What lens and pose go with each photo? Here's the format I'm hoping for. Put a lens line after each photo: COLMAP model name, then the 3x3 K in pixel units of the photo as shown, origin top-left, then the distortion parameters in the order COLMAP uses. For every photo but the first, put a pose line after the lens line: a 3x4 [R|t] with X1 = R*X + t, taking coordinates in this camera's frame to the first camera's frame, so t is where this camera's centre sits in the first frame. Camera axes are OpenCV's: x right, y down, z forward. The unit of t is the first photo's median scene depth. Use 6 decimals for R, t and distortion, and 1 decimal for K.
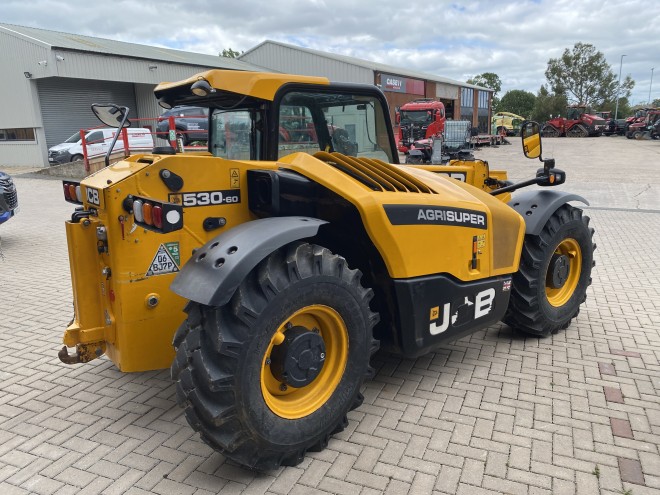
lens RADIAL K [[501.3, 0, 332.5], [0, 501.3, 251.1], [0, 0, 1]] dist [0.029750, -0.027831]
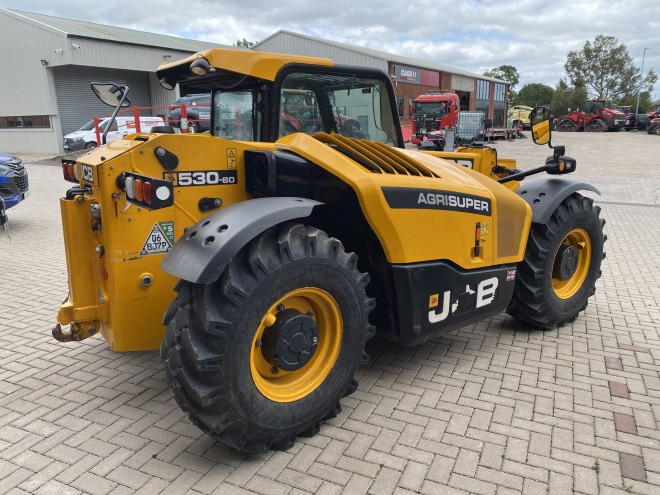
lens RADIAL K [[501.3, 0, 325.5], [0, 501.3, 250.9], [0, 0, 1]] dist [0.029750, -0.027831]
pose [[0.999172, 0.019917, -0.035476, 0.026559], [-0.019429, 0.999713, 0.014048, 0.017954], [0.035745, -0.013347, 0.999272, 0.021098]]
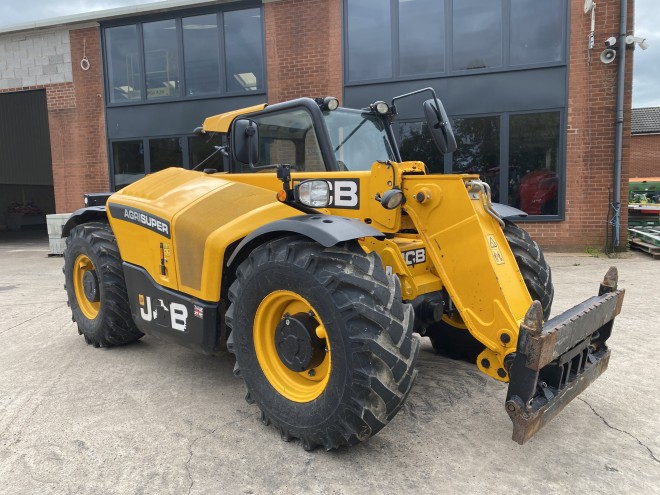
lens RADIAL K [[501.3, 0, 327.4], [0, 501.3, 245.8], [0, 0, 1]] dist [0.029750, -0.027831]
pose [[0.102233, 0.112580, -0.988369, 1.455467], [-0.184711, 0.978445, 0.092344, -0.197668], [0.977461, 0.173122, 0.120825, 1.303763]]
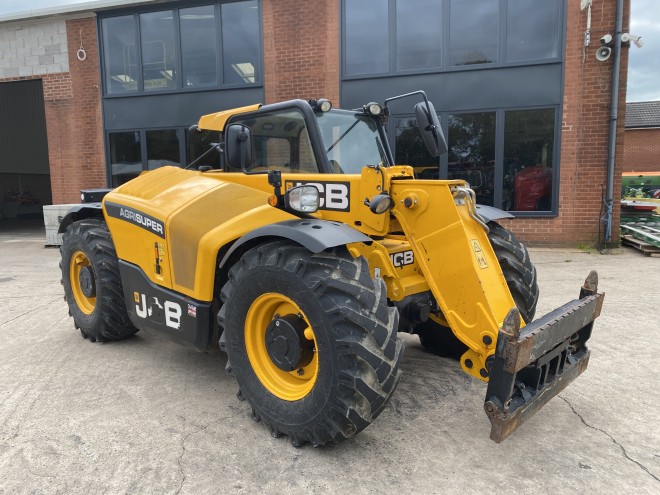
lens RADIAL K [[501.3, 0, 328.6], [0, 501.3, 245.0], [0, 0, 1]] dist [0.029750, -0.027831]
pose [[0.107922, 0.131455, -0.985430, 1.482030], [-0.193767, 0.974991, 0.108841, -0.227587], [0.975093, 0.179197, 0.130695, 1.310791]]
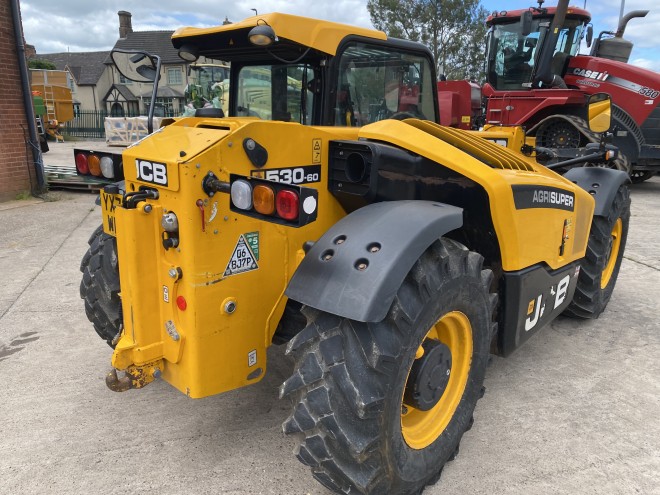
lens RADIAL K [[501.3, 0, 332.0], [0, 501.3, 250.0], [0, 0, 1]] dist [0.029750, -0.027831]
pose [[0.988064, -0.013723, 0.153430, -0.288579], [0.004895, 0.998318, 0.057769, -0.031426], [-0.153965, -0.056329, 0.986469, 0.186061]]
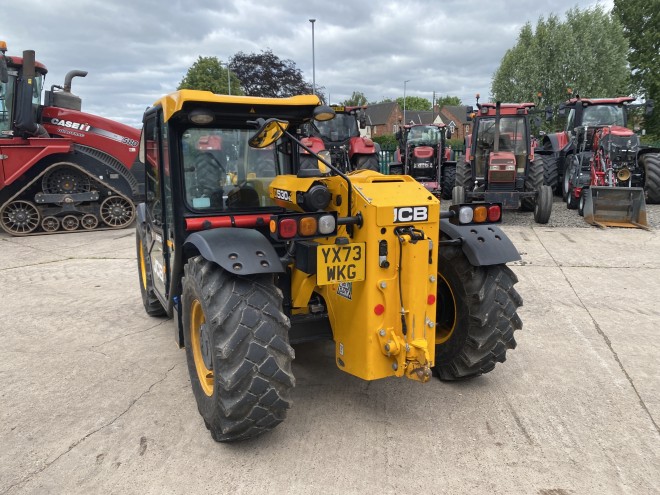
lens RADIAL K [[501.3, 0, 331.1], [0, 501.3, 247.7], [0, 0, 1]] dist [0.029750, -0.027831]
pose [[0.229549, -0.168020, 0.958685, -1.351427], [0.215232, 0.969364, 0.118356, -0.178159], [-0.949201, 0.179171, 0.258680, 0.795522]]
